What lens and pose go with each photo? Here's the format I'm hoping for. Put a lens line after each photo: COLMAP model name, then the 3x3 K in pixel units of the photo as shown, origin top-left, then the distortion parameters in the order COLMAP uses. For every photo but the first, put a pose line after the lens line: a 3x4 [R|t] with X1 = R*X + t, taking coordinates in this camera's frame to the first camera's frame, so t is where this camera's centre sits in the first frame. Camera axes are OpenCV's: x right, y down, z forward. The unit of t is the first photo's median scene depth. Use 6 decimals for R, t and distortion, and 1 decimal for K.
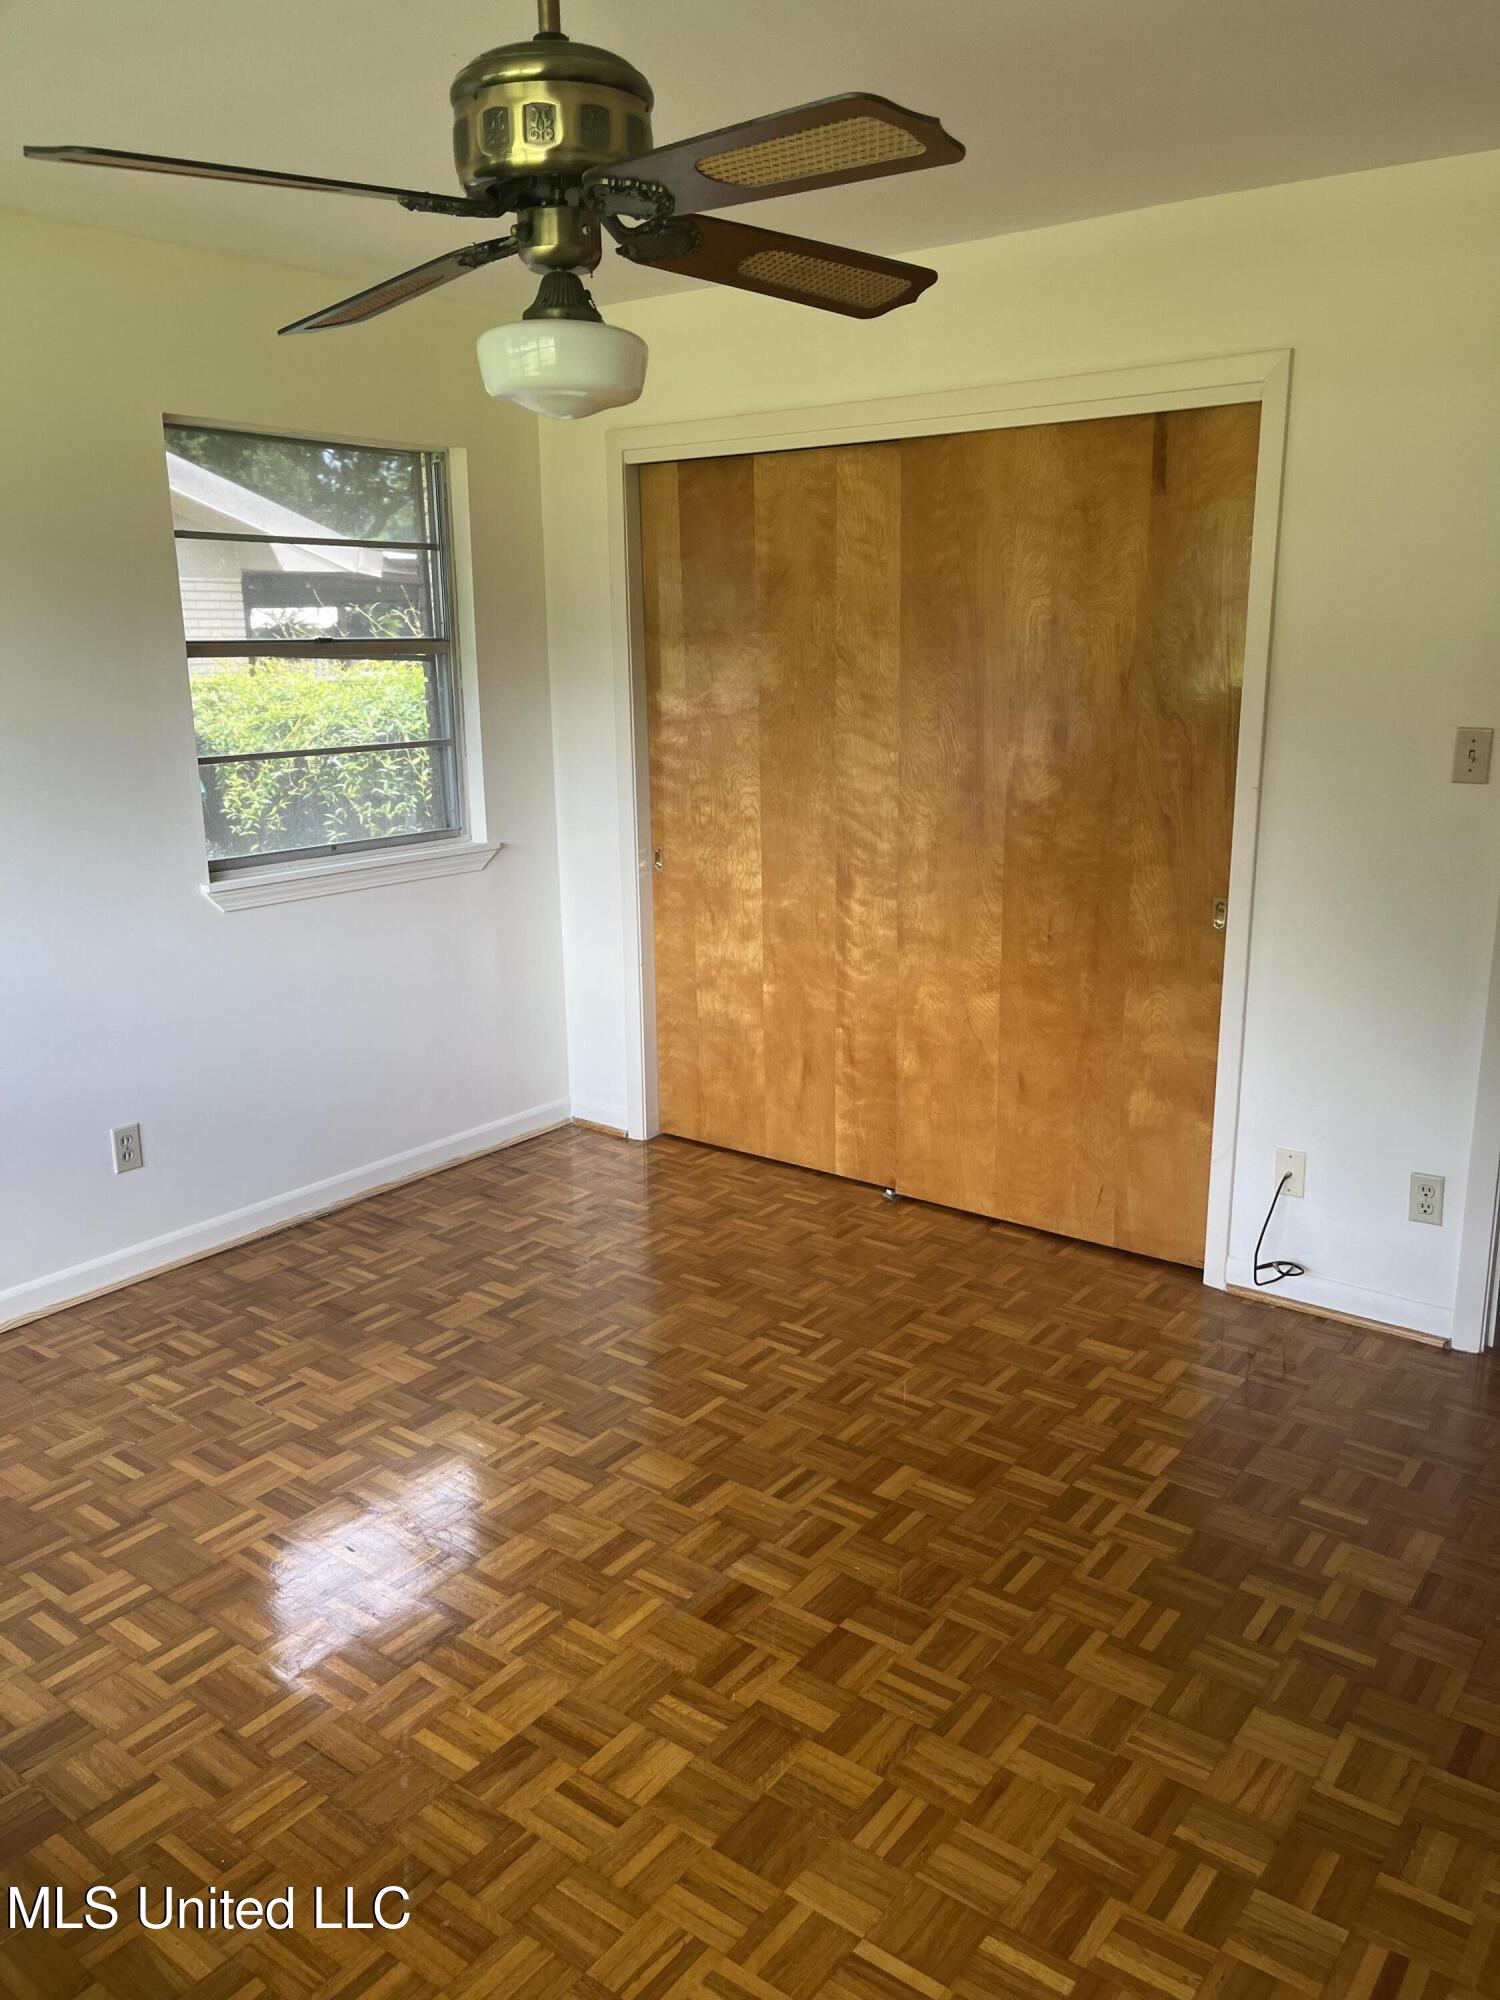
lens RADIAL K [[1527.4, 0, 758.9], [0, 1527.4, 1006.1], [0, 0, 1]] dist [0.059099, -0.071591]
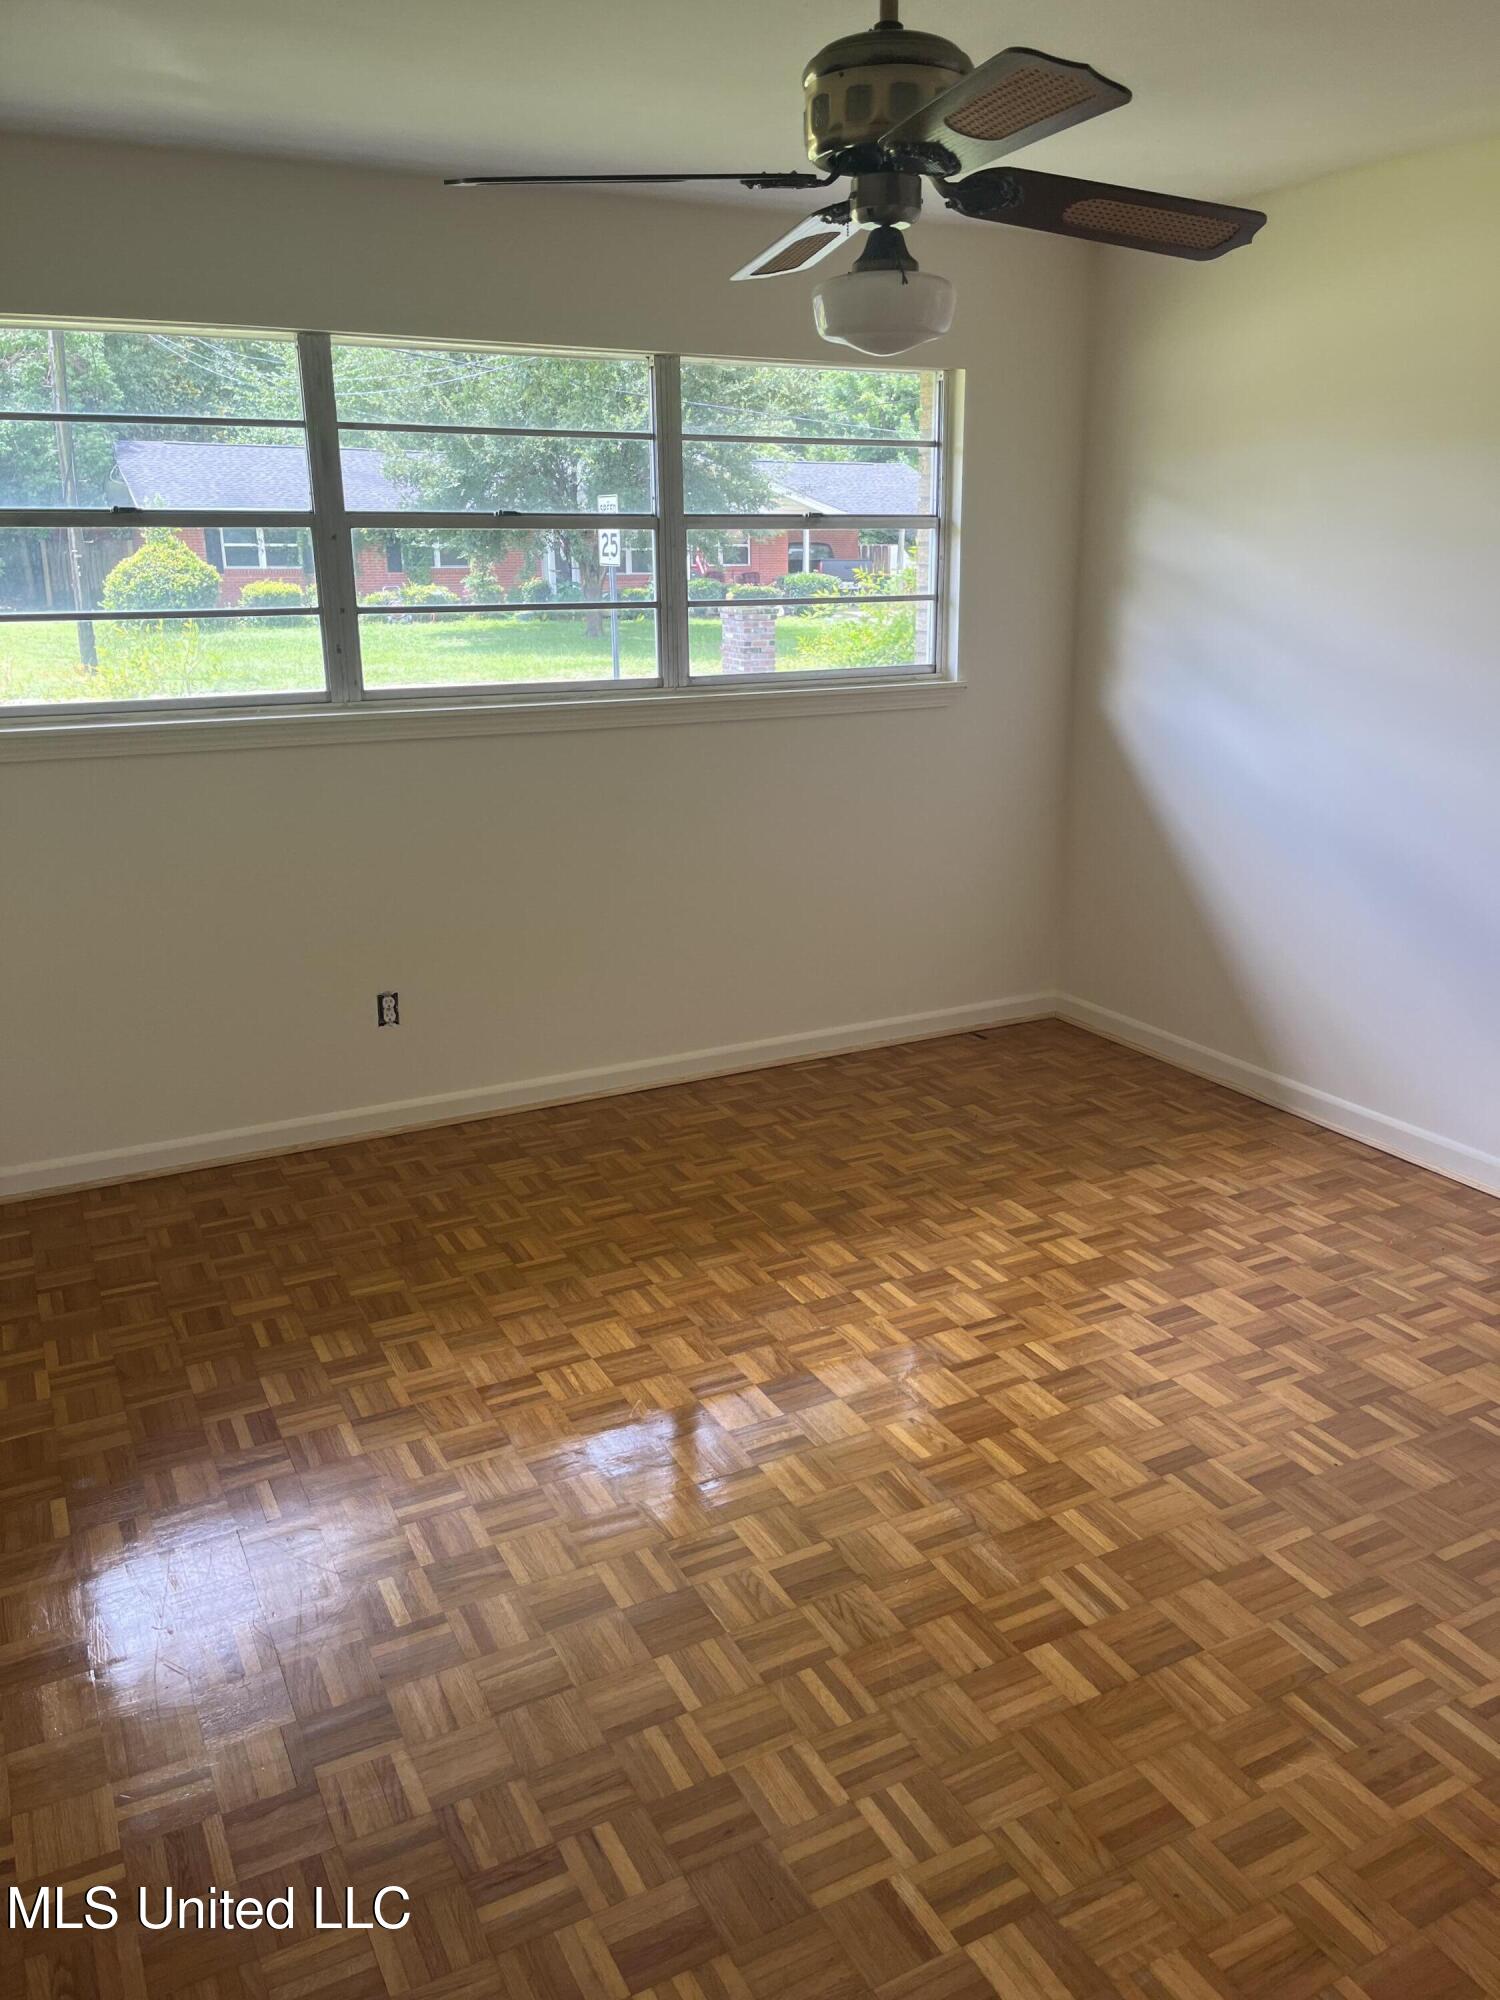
lens RADIAL K [[1527.4, 0, 758.9], [0, 1527.4, 1006.1], [0, 0, 1]] dist [0.059099, -0.071591]
pose [[-0.431654, 0.265250, -0.862159, 0.726555], [-0.209540, 0.900157, 0.381851, -0.246817], [0.877364, 0.345484, -0.332975, 1.010177]]
